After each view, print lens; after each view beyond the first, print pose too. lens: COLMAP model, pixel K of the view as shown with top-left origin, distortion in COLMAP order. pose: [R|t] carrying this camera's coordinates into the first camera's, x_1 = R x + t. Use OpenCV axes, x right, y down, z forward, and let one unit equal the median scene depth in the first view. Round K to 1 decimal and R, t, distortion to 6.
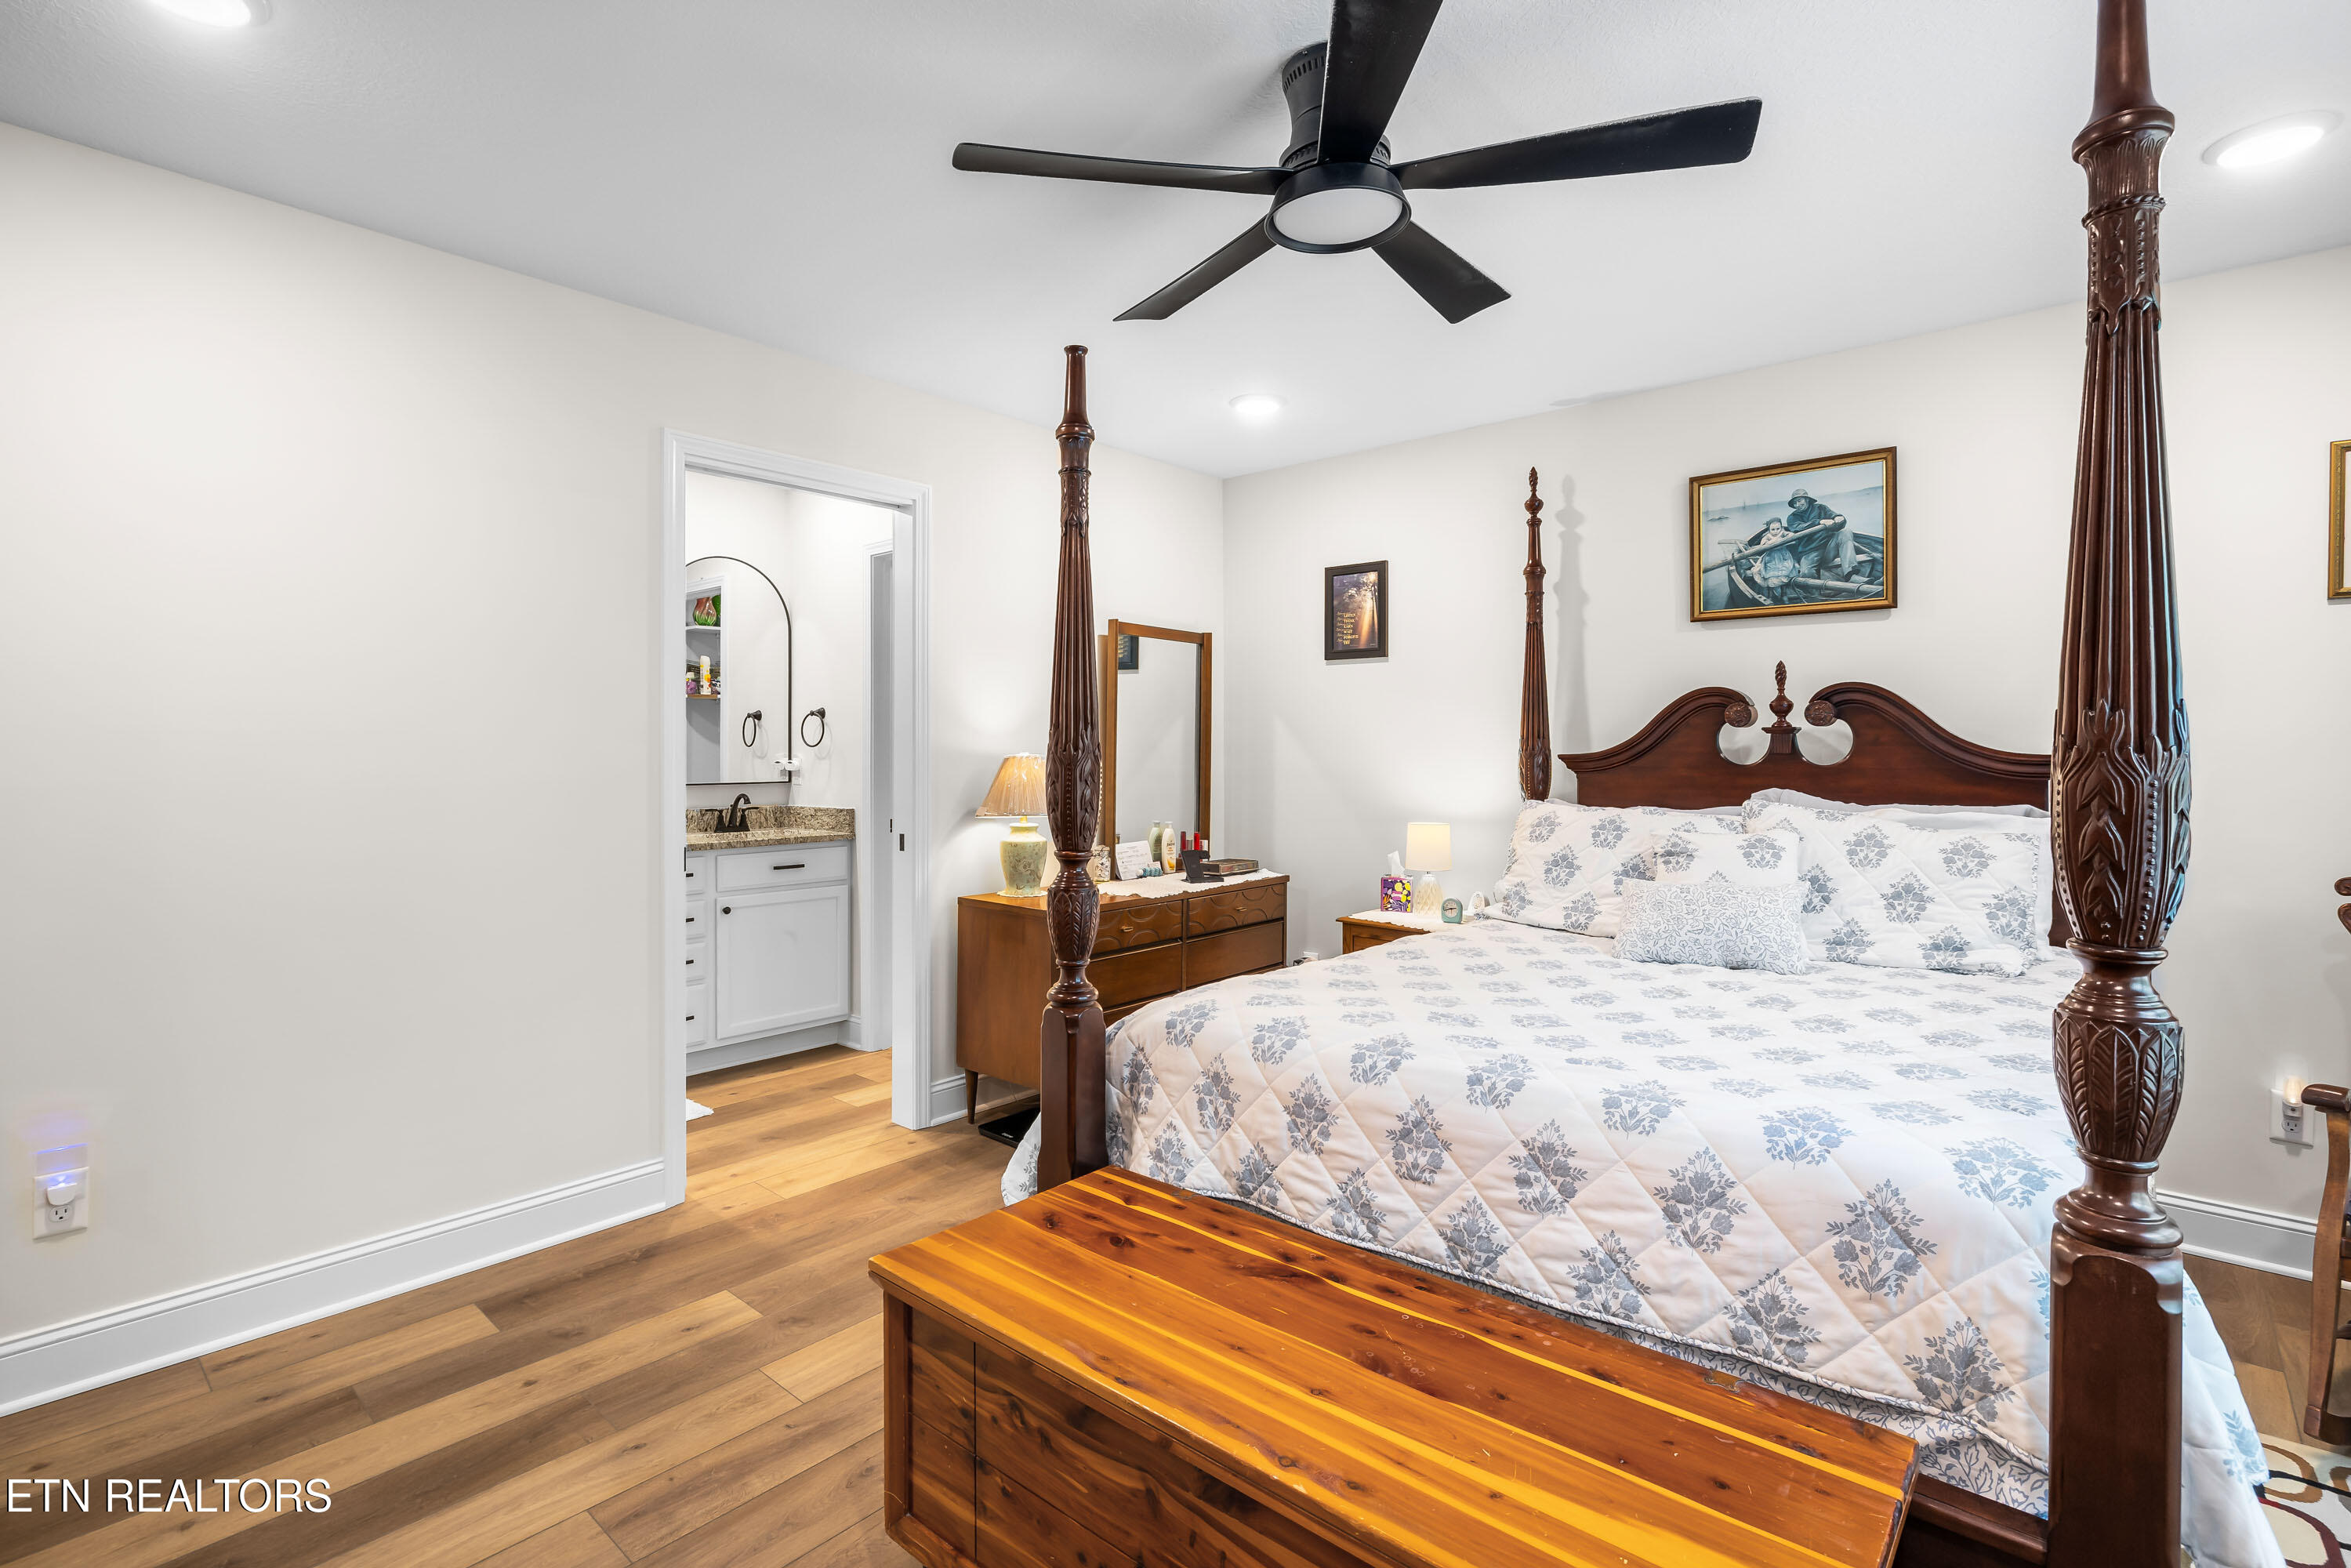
lens RADIAL K [[1102.2, 0, 1177.8], [0, 1102.2, 761.1], [0, 0, 1]] dist [-0.005303, 0.000165]
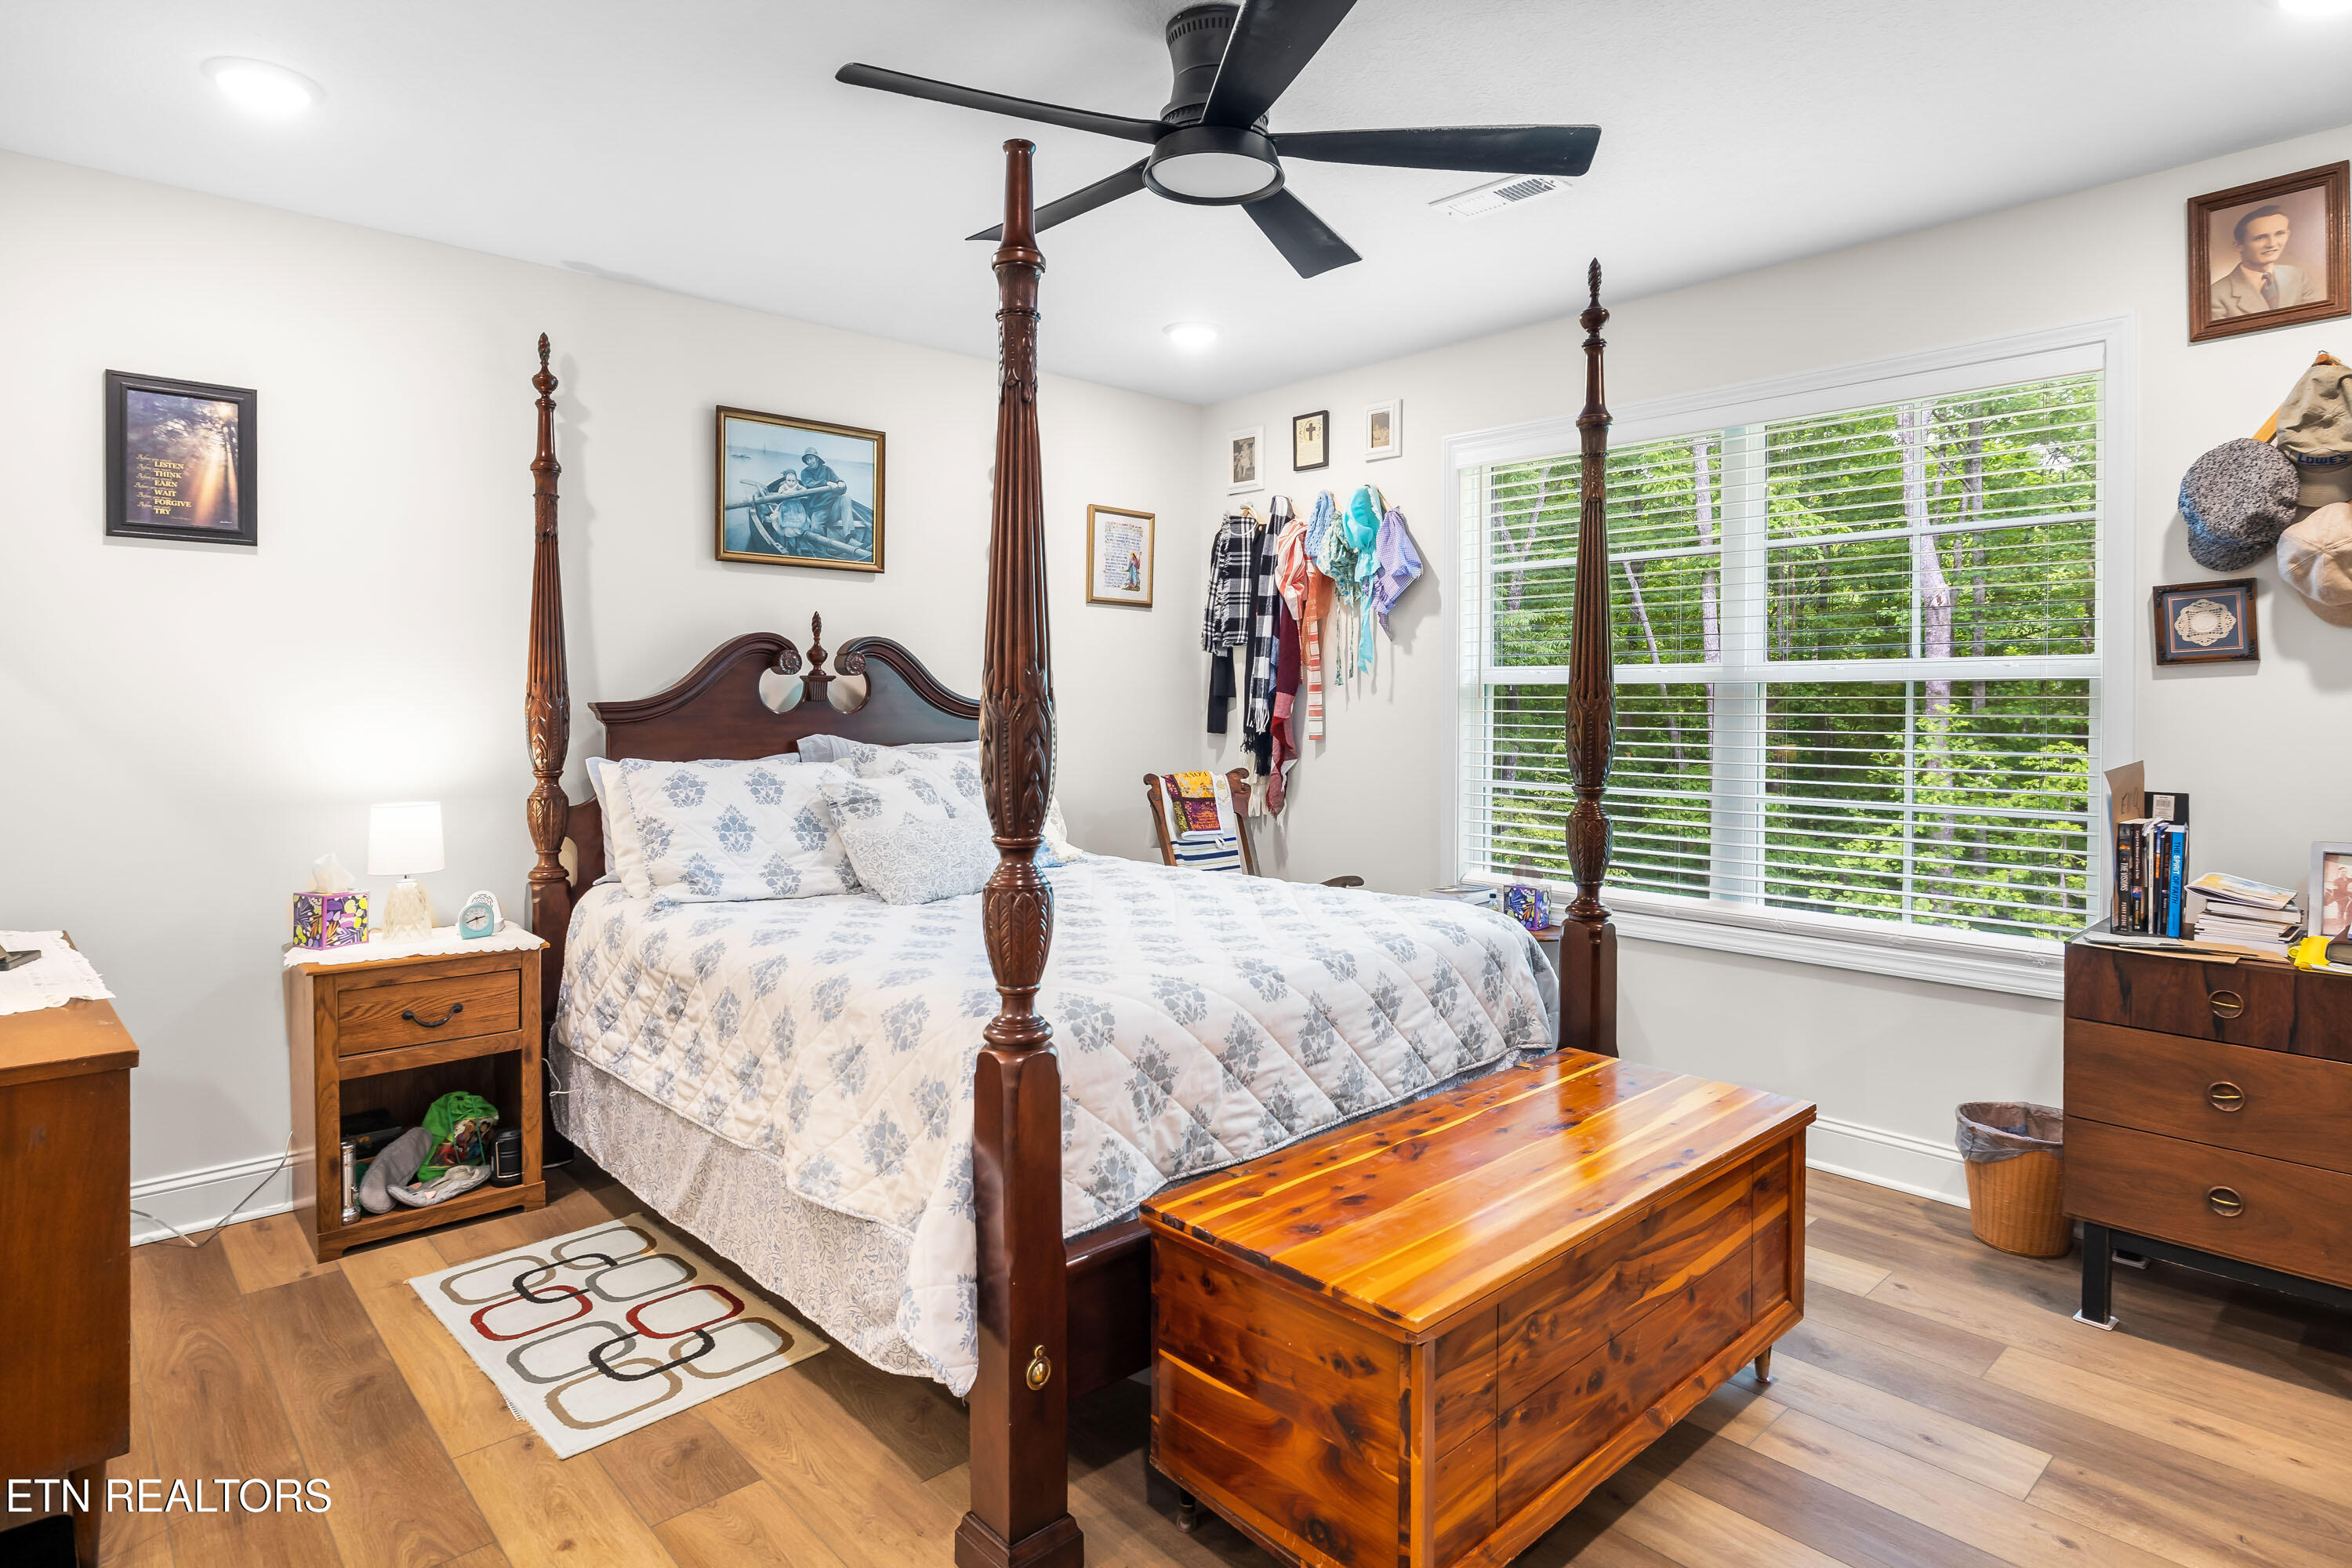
lens RADIAL K [[1260.1, 0, 1198.8], [0, 1260.1, 720.0], [0, 0, 1]] dist [-0.001227, -0.002851]
pose [[0.102761, -0.017018, 0.994560, -0.597305], [0.009034, 0.999828, 0.016175, -0.004886], [-0.994665, 0.007323, 0.102897, 0.519881]]
